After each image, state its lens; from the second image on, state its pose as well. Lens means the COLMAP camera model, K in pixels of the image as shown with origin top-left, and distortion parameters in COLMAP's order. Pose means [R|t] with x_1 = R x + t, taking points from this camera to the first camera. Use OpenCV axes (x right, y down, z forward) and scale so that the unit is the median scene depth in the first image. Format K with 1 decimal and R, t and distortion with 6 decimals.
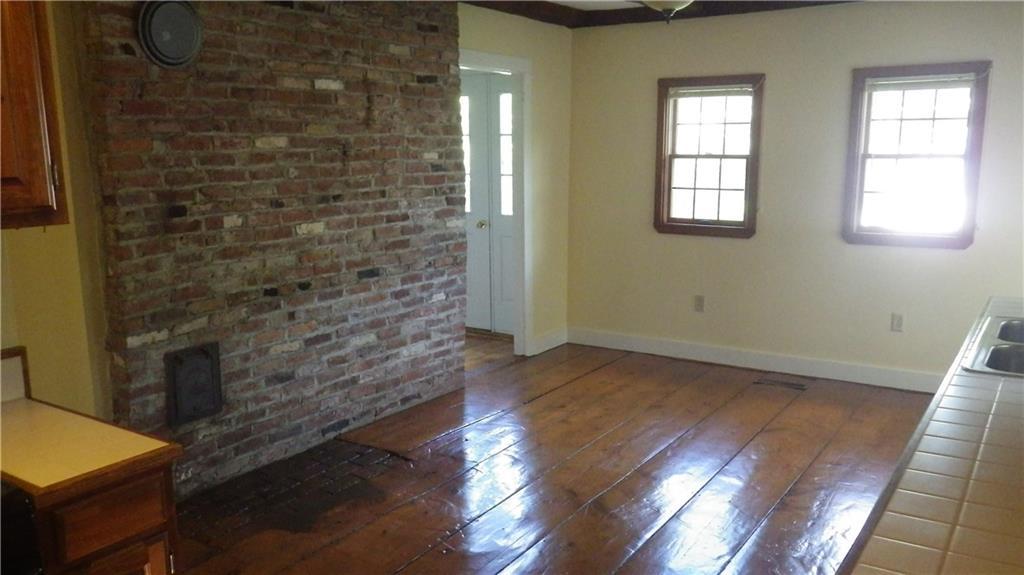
lens RADIAL K [[840.5, 0, 506.9], [0, 840.5, 287.5], [0, 0, 1]] dist [-0.005691, -0.007006]
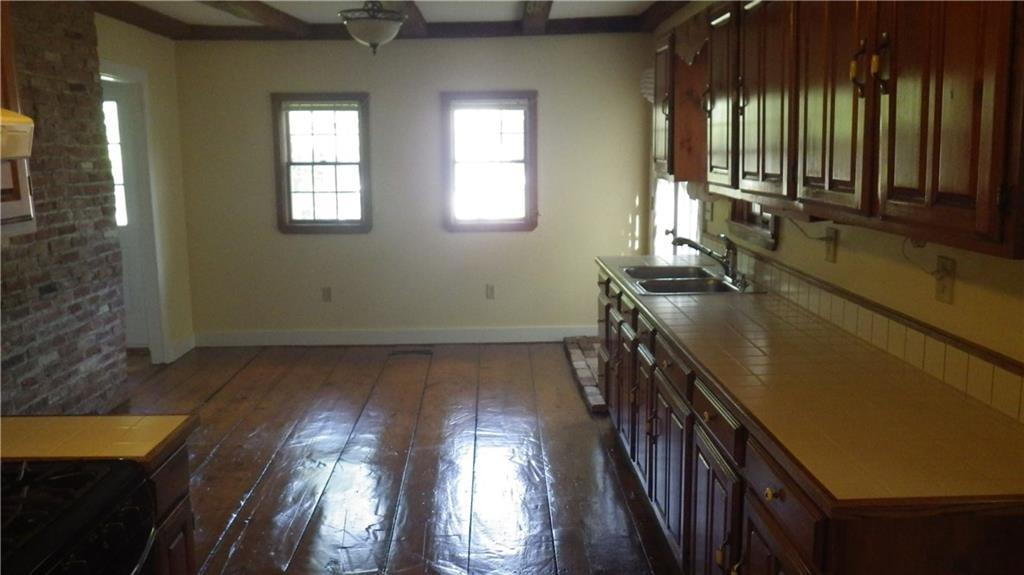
lens RADIAL K [[840.5, 0, 511.8], [0, 840.5, 286.7], [0, 0, 1]] dist [-0.005691, -0.007006]
pose [[0.817952, -0.092378, 0.567822, -0.247071], [0.097793, 0.994985, 0.021000, 0.011436], [-0.566914, 0.038352, 0.822884, -0.077691]]
